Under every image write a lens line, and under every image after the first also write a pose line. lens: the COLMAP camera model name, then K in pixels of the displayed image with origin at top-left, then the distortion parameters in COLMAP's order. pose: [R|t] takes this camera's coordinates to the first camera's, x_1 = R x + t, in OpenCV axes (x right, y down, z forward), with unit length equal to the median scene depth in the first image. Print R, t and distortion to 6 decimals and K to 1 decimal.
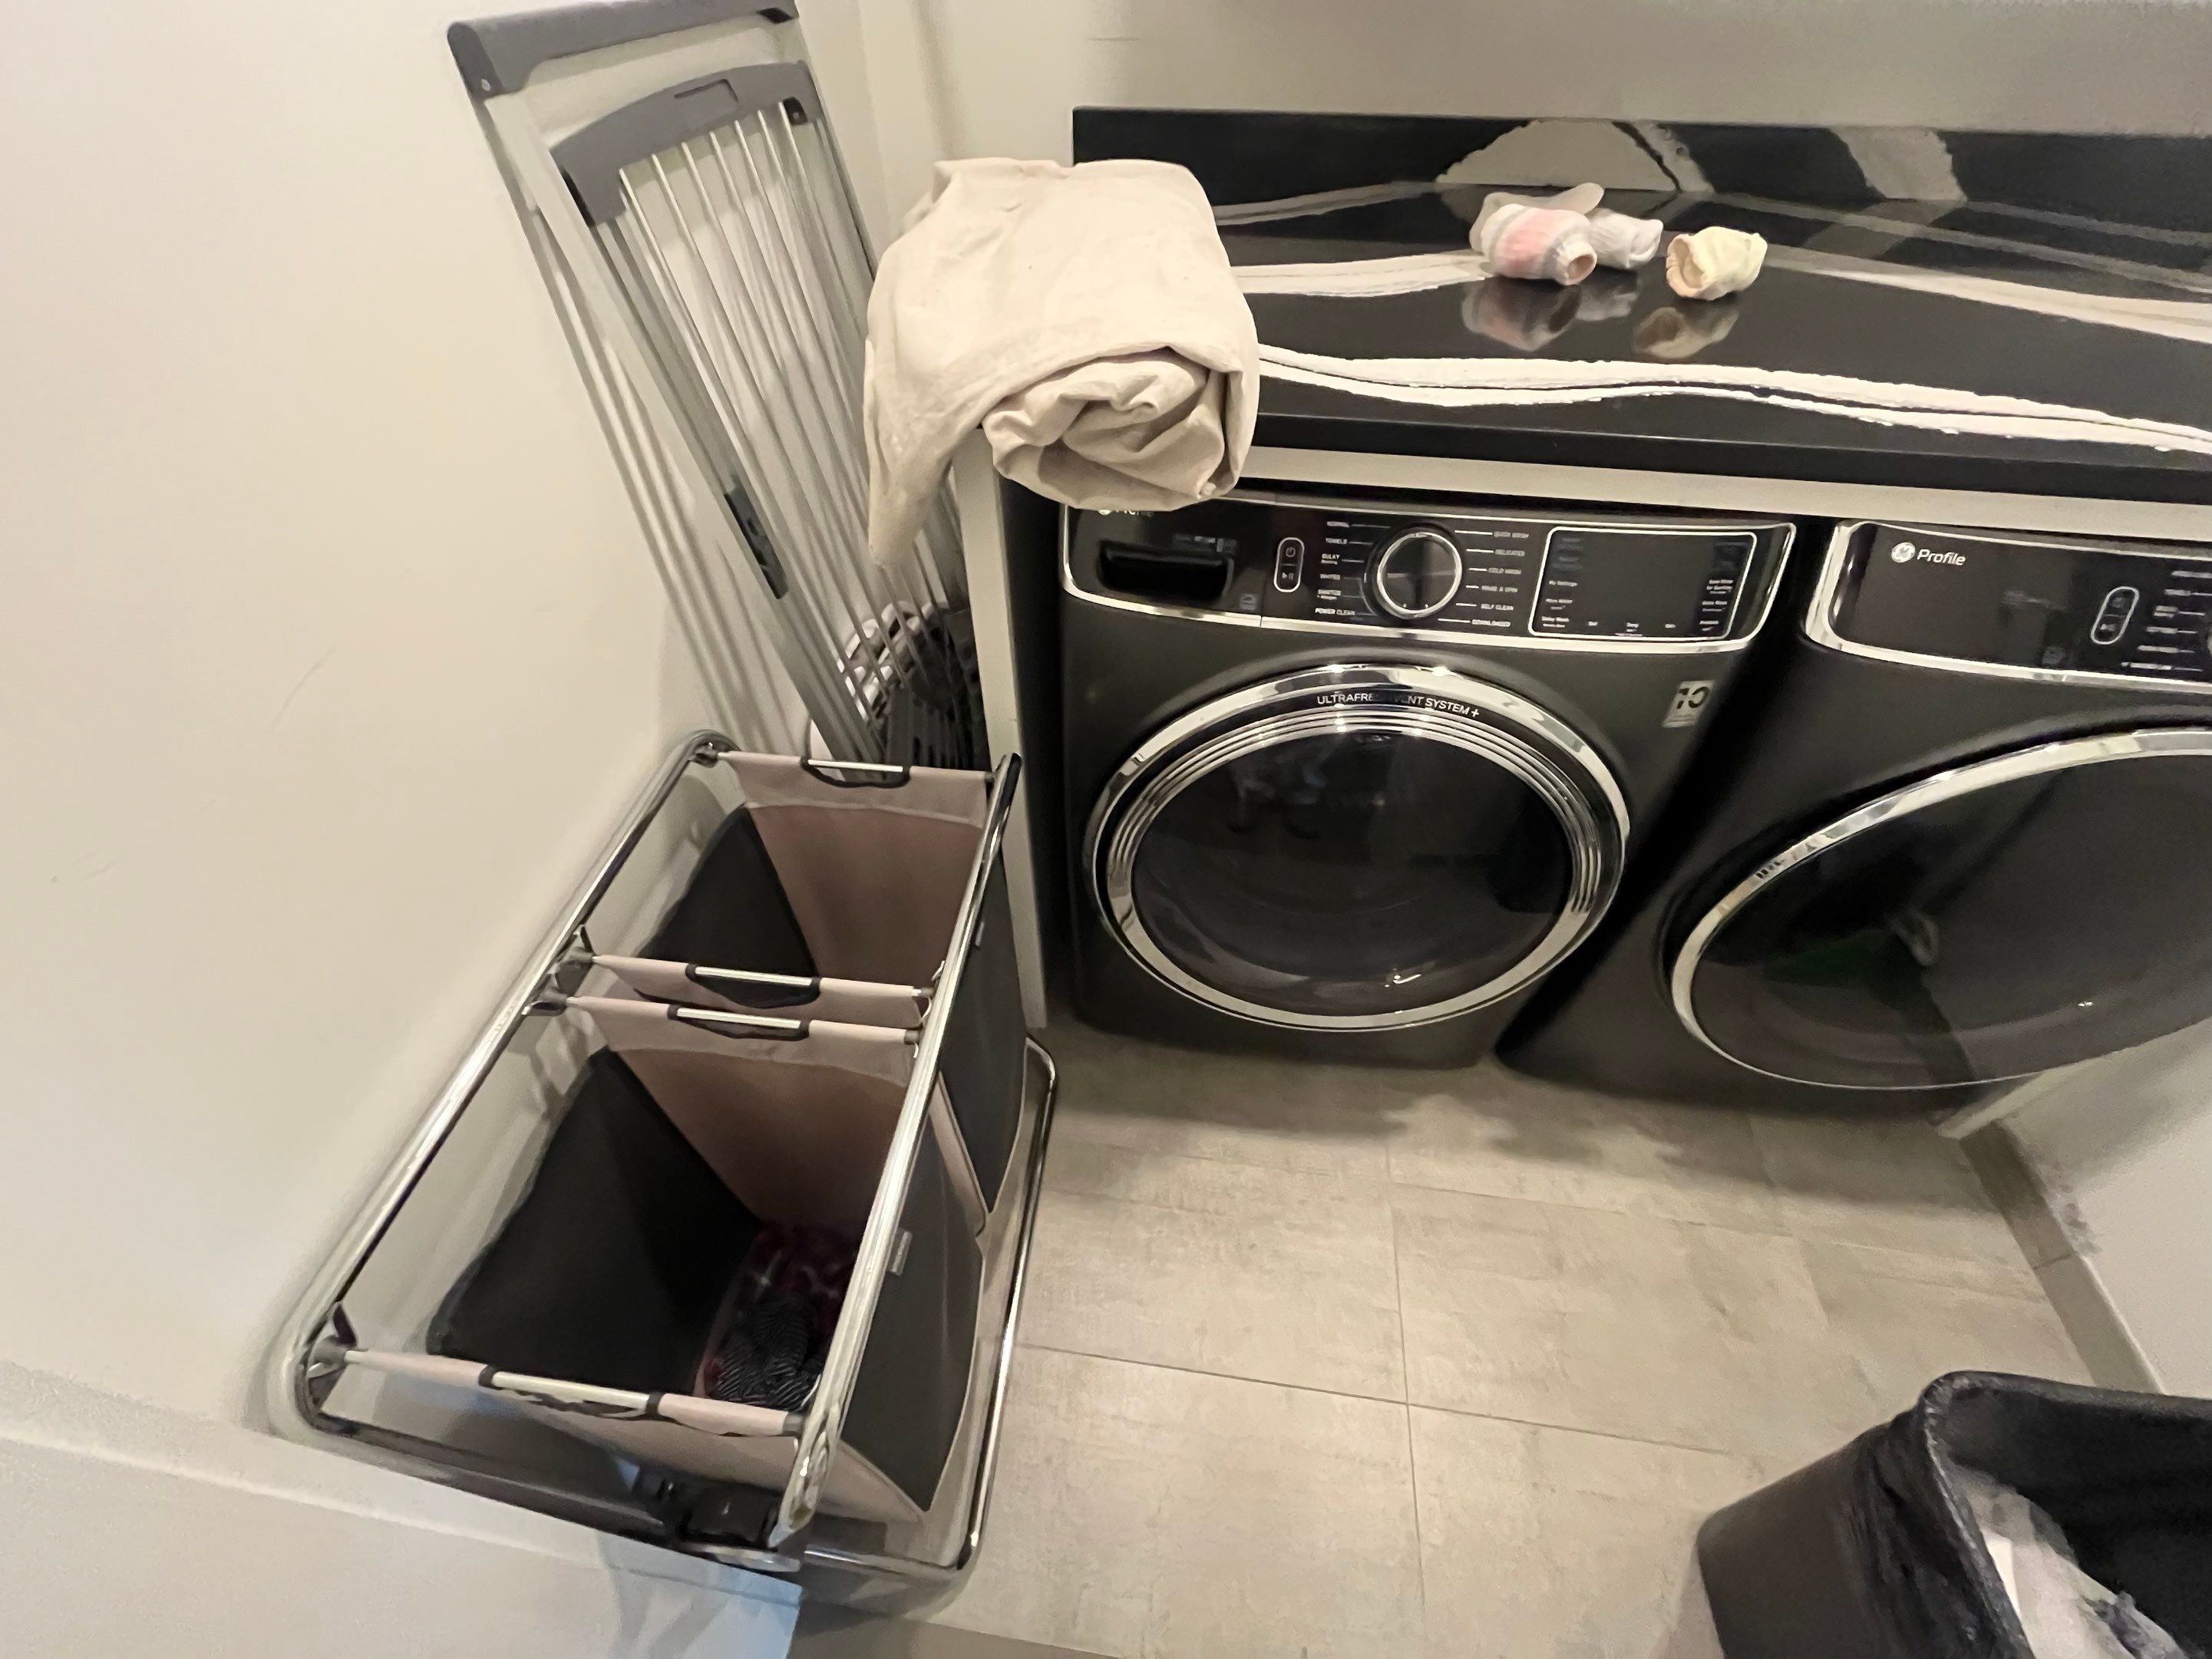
lens RADIAL K [[890.5, 0, 1098.0], [0, 890.5, 832.9], [0, 0, 1]] dist [-0.003568, 0.000801]
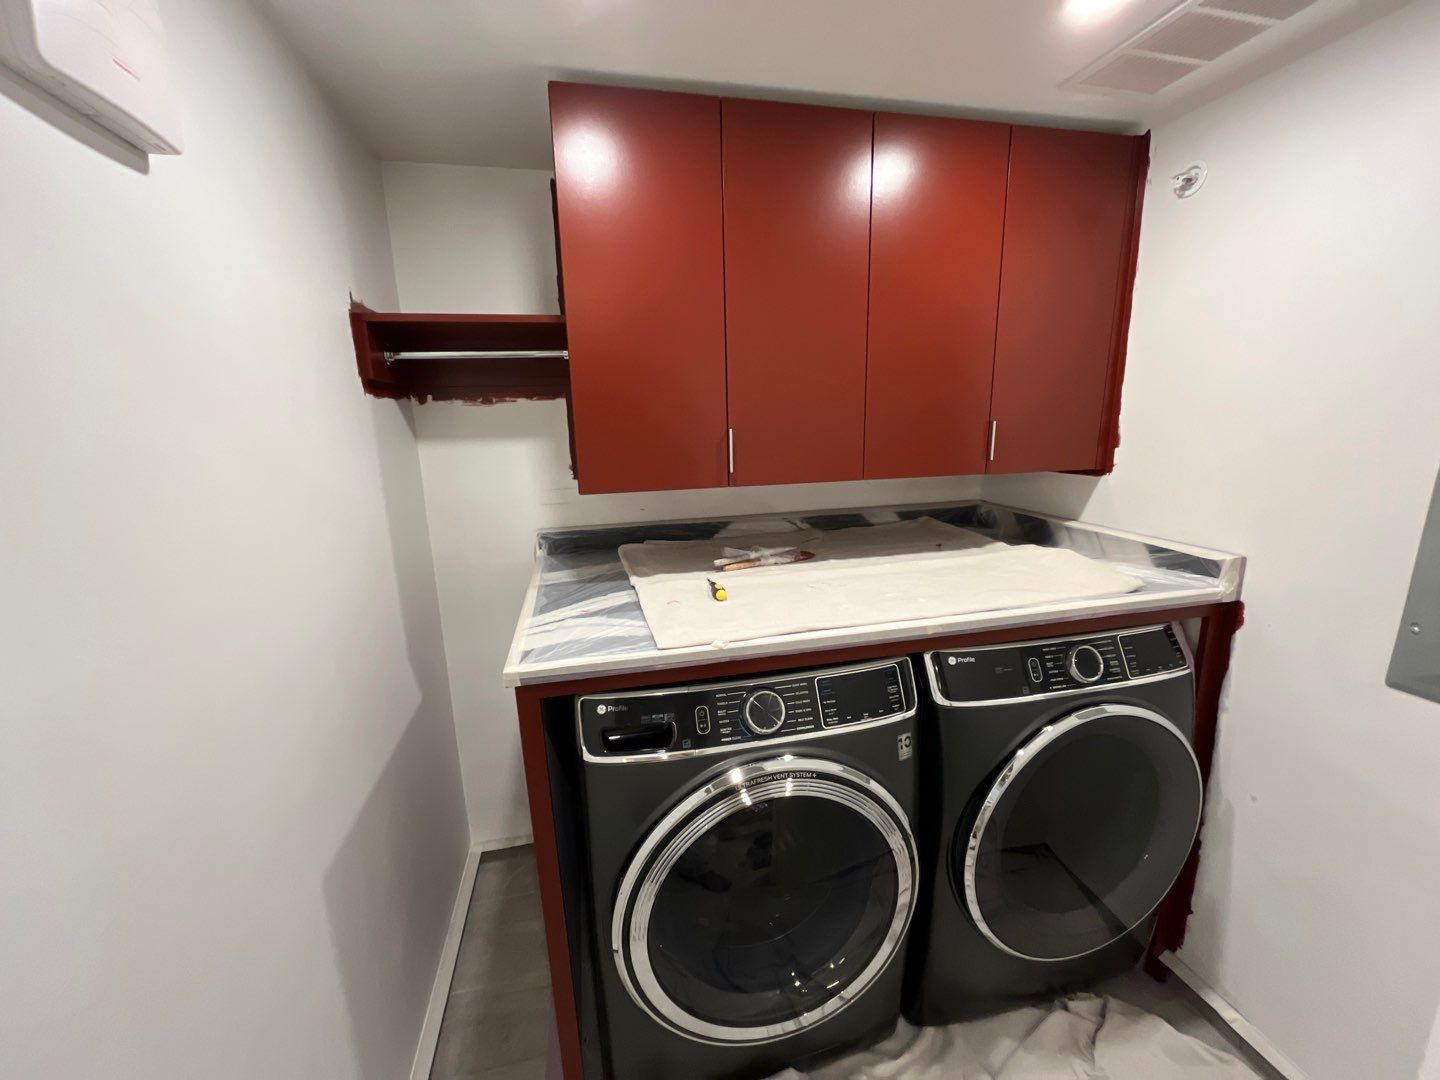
lens RADIAL K [[579.8, 0, 717.2], [0, 579.8, 542.0], [0, 0, 1]] dist [-0.003568, 0.000801]
pose [[0.936685, -0.100752, 0.335367, -0.138164], [0.273877, 0.807565, -0.522332, 0.053688], [-0.218204, 0.581109, 0.784027, -0.220415]]
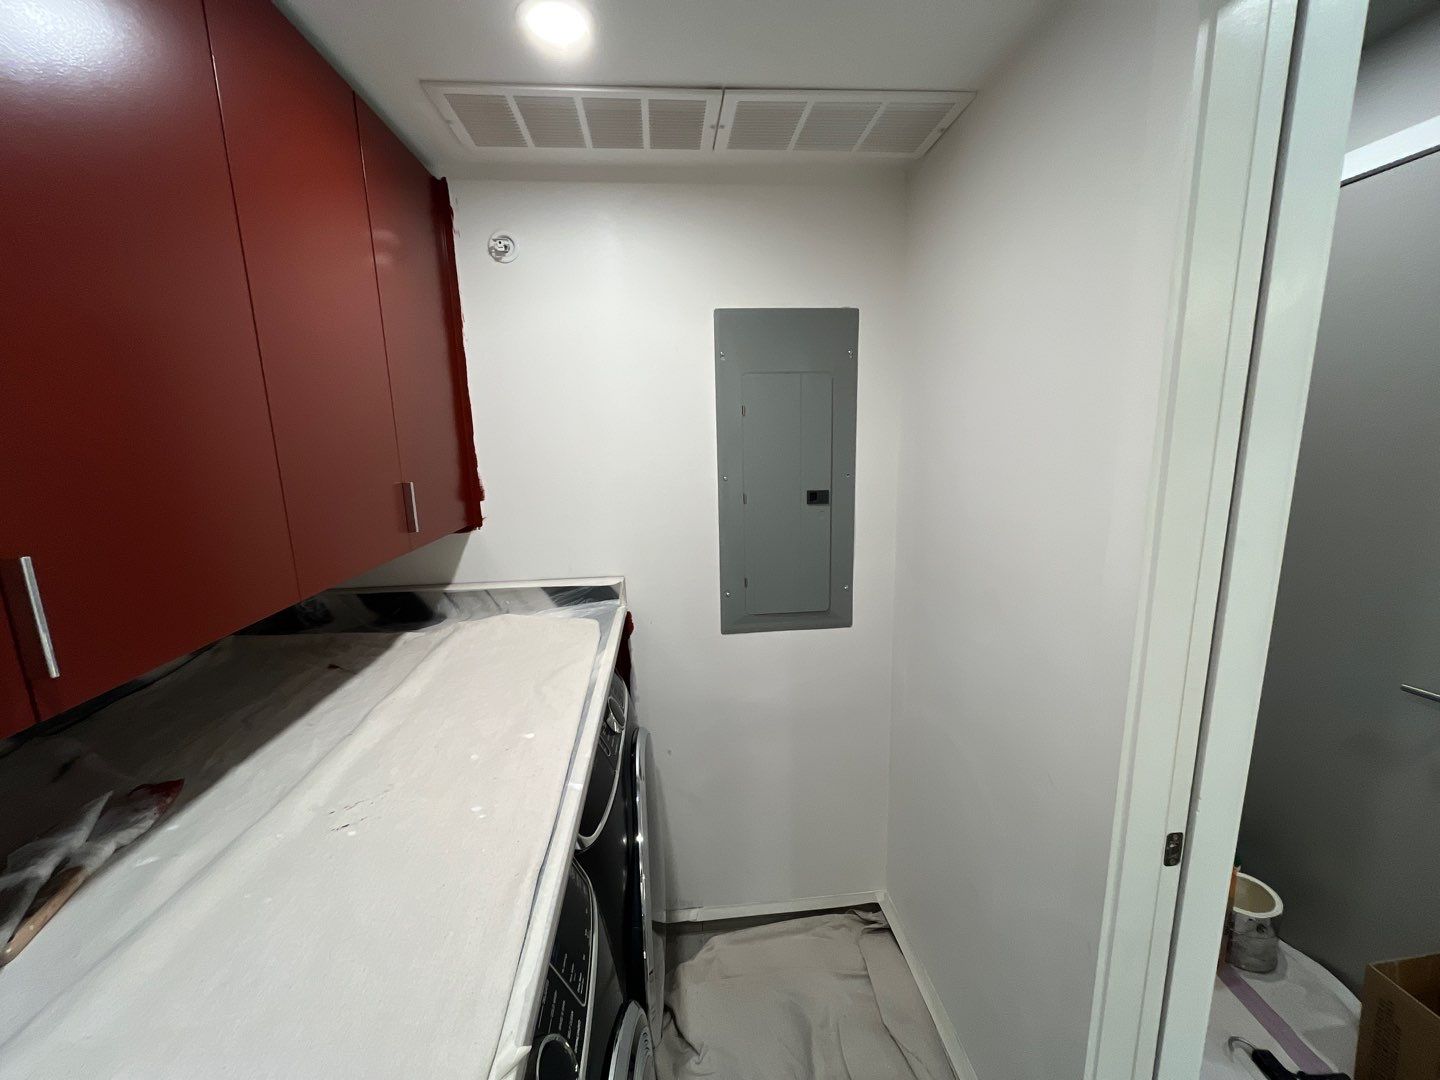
lens RADIAL K [[579.8, 0, 718.7], [0, 579.8, 542.4], [0, 0, 1]] dist [-0.003568, 0.000801]
pose [[-0.216748, -0.181833, 0.959144, -0.187092], [0.730574, 0.621467, 0.282912, -0.688776], [-0.647519, 0.762047, -0.001859, 0.395730]]
